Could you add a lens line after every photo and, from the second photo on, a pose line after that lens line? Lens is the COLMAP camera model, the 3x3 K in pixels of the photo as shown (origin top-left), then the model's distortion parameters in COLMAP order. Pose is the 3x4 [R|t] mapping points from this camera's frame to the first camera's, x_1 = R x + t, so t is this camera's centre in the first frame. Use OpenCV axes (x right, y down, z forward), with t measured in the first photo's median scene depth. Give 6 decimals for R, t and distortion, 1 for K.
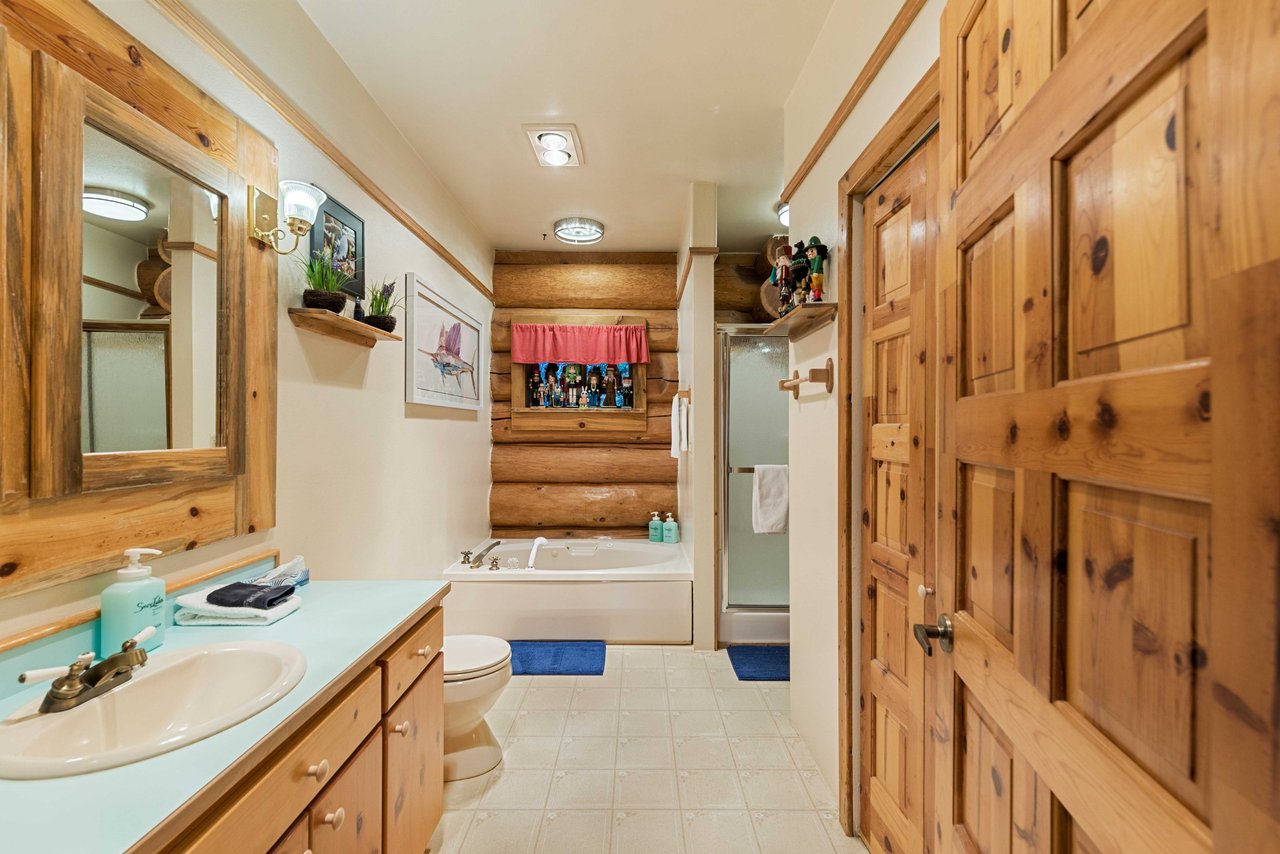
lens RADIAL K [[602.3, 0, 638.8], [0, 602.3, 456.3], [0, 0, 1]] dist [0.003026, 0.000142]
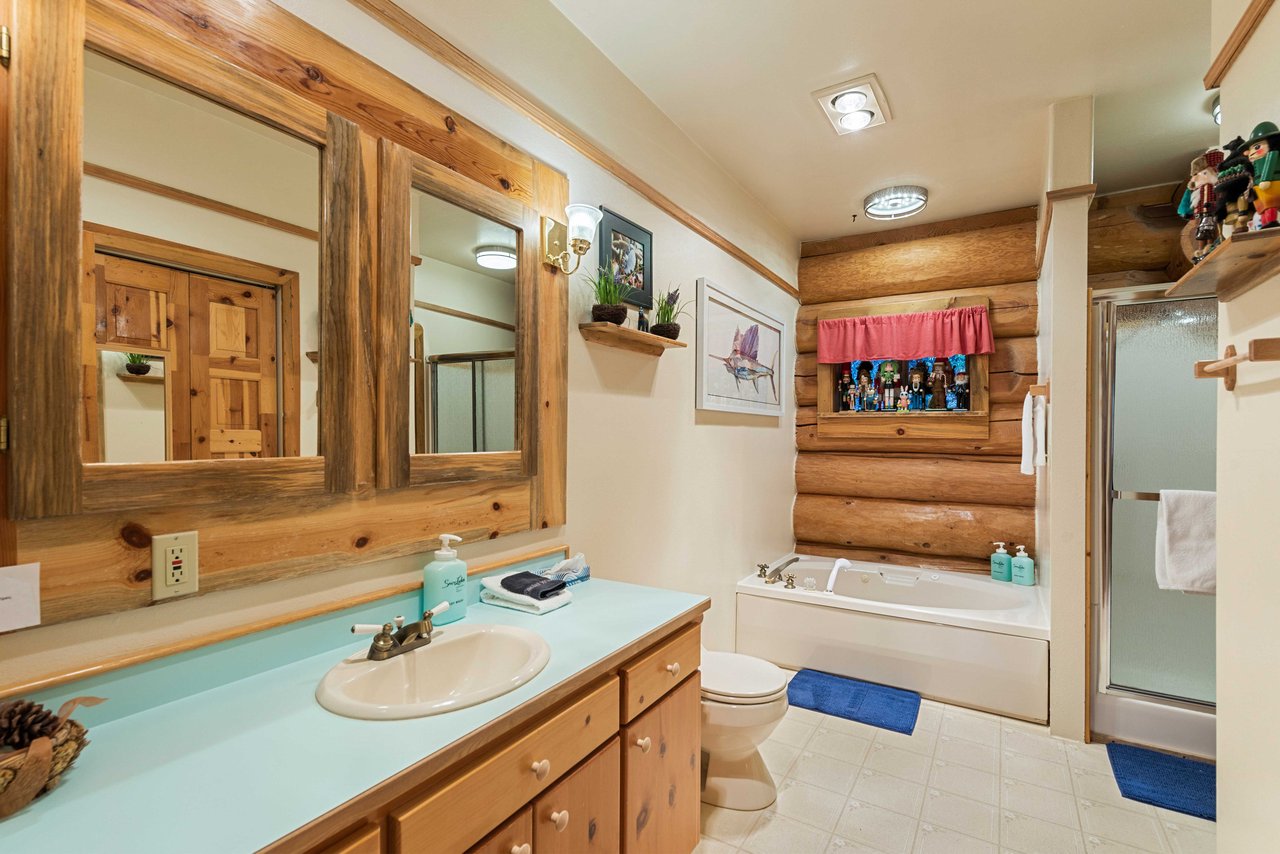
lens RADIAL K [[602.3, 0, 638.8], [0, 602.3, 456.3], [0, 0, 1]] dist [0.003026, 0.000142]
pose [[0.838271, 0.021256, -0.544839, 0.097119], [-0.027748, 0.999608, -0.003693, -0.006083], [0.544547, 0.018214, 0.838533, 0.140200]]
